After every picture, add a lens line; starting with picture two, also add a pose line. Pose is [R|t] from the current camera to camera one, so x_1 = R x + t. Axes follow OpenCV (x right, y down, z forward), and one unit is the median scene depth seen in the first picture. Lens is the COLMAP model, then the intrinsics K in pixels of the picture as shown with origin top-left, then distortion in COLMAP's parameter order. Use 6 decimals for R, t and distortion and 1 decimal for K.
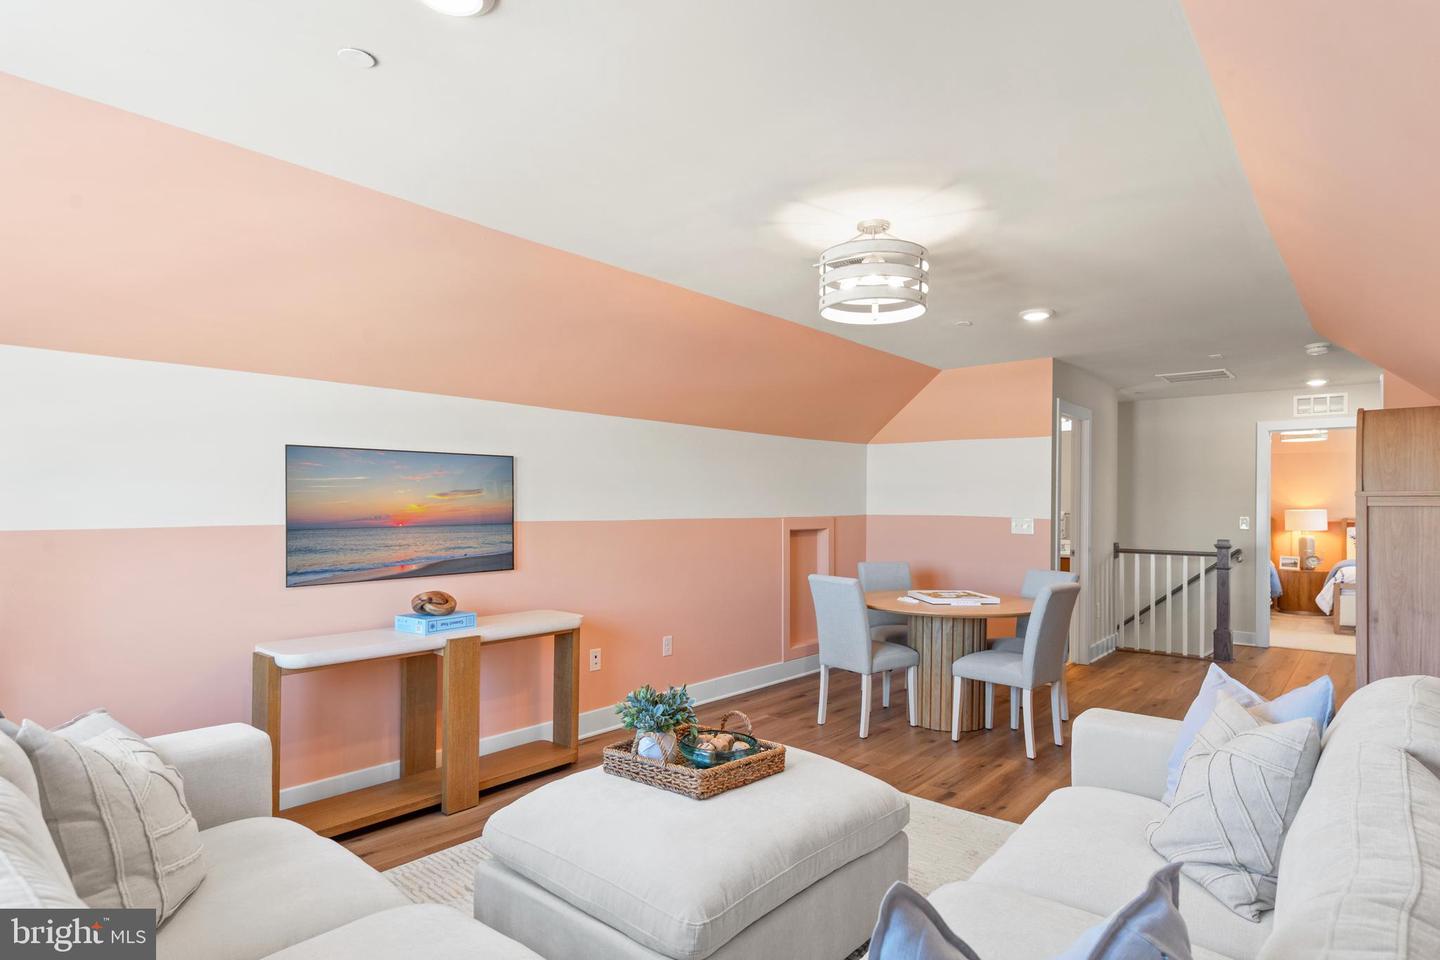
lens RADIAL K [[791.5, 0, 718.4], [0, 791.5, 502.3], [0, 0, 1]] dist [0.004615, 0.000259]
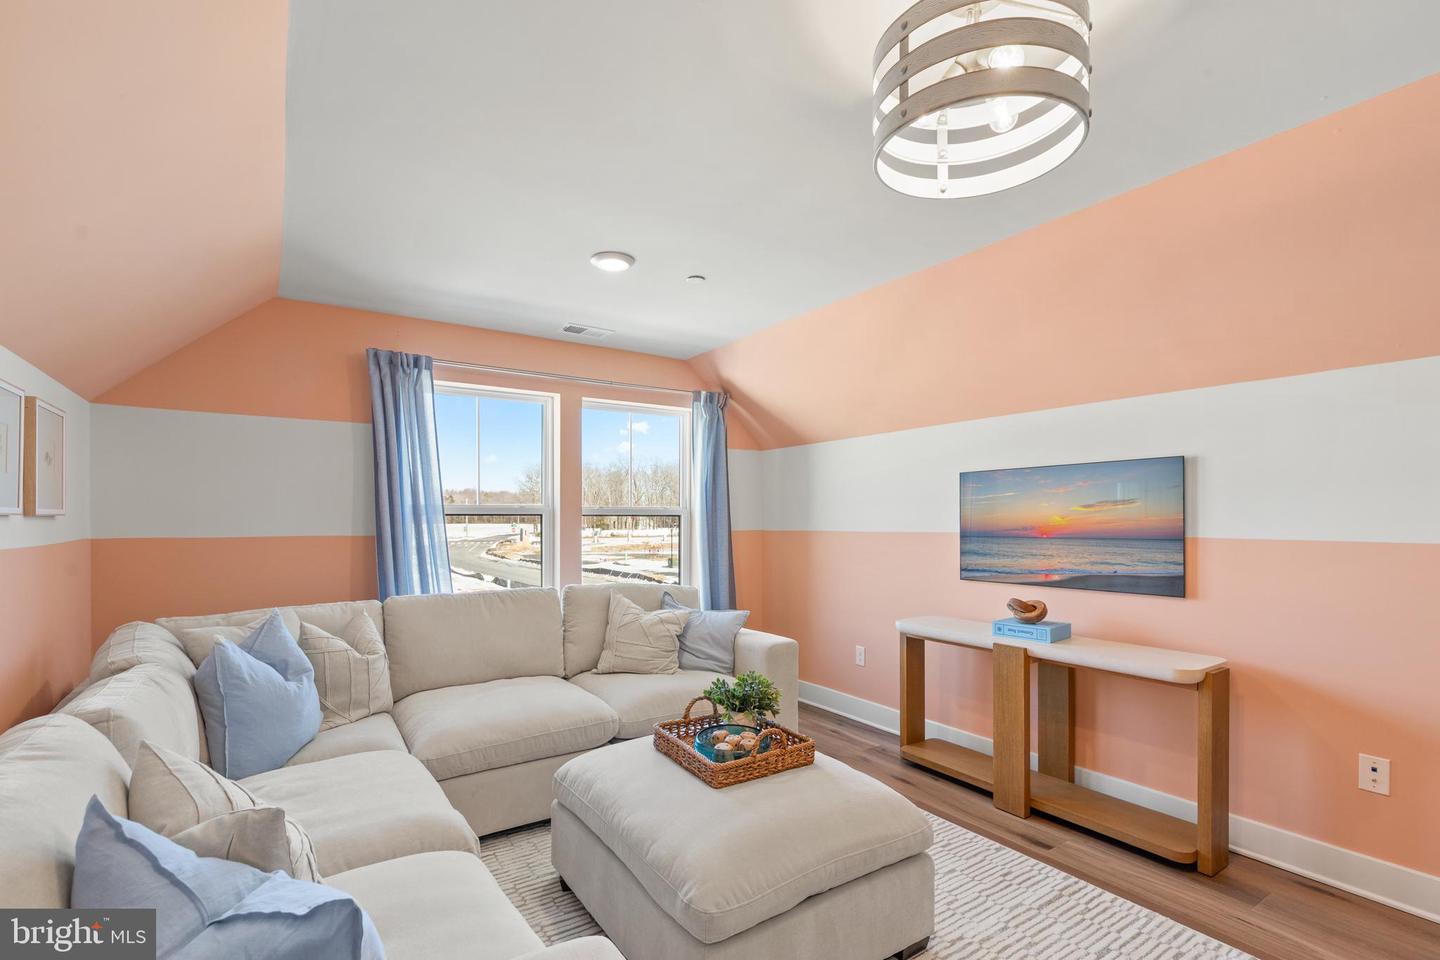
lens RADIAL K [[659.1, 0, 711.3], [0, 659.1, 521.5], [0, 0, 1]] dist [-0.002660, -0.000092]
pose [[-0.255865, -0.000156, -0.966712, 0.544265], [-0.001702, 0.999999, 0.000289, 0.009337], [0.966711, 0.001719, -0.255865, 0.760123]]
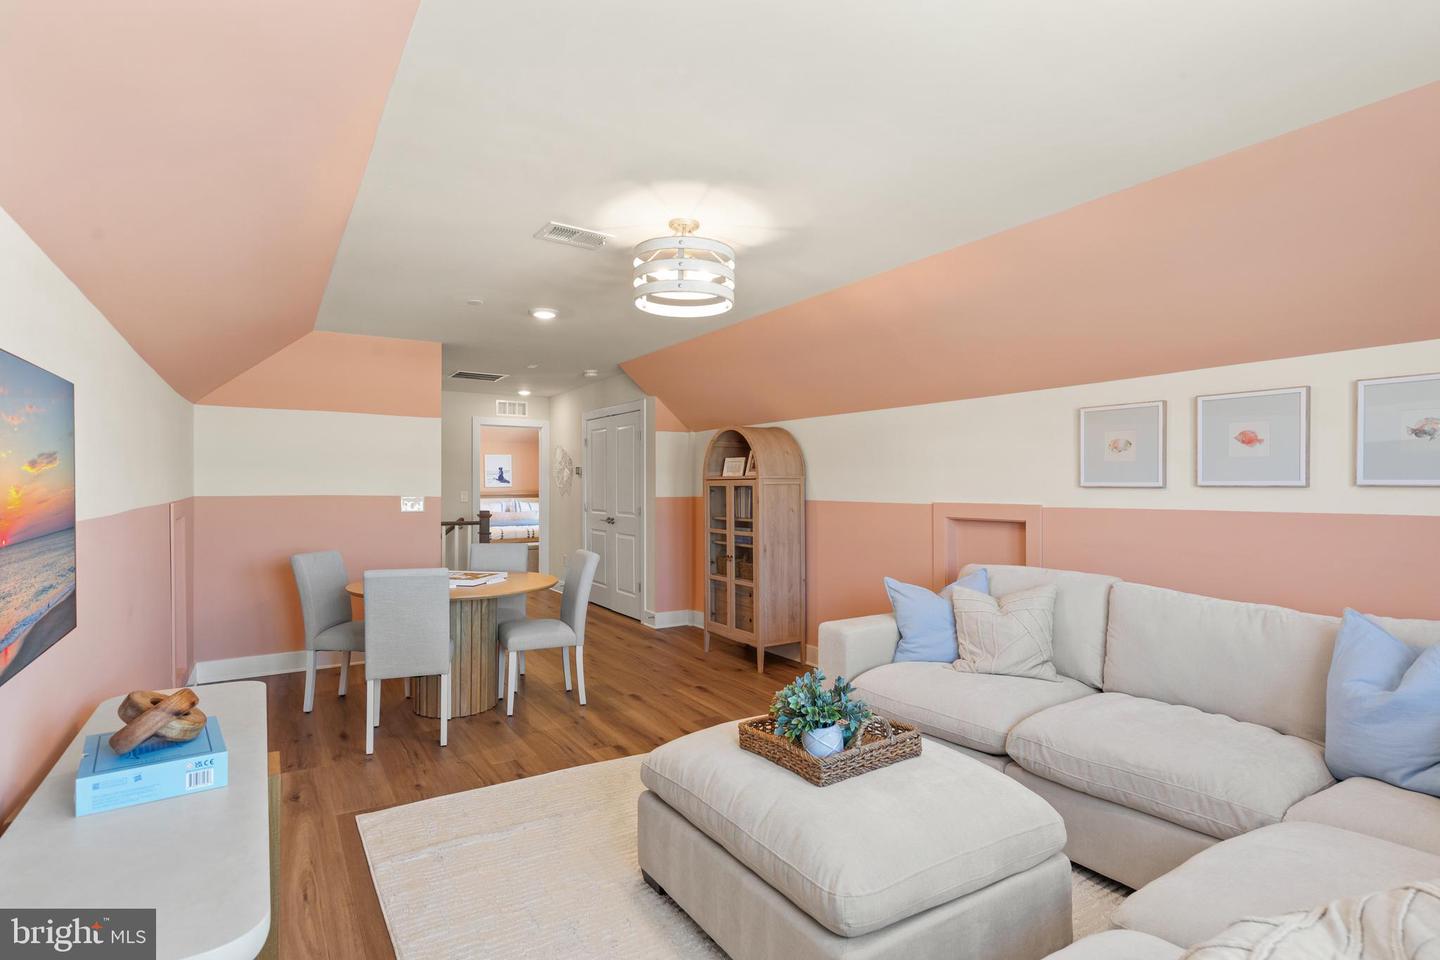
lens RADIAL K [[726.6, 0, 719.1], [0, 726.6, 482.9], [0, 0, 1]] dist [0.001320, 0.000192]
pose [[0.275754, -0.003293, 0.961223, -0.603252], [-0.003052, 0.999986, 0.004302, -0.003379], [-0.961223, -0.004120, 0.275740, 0.558825]]
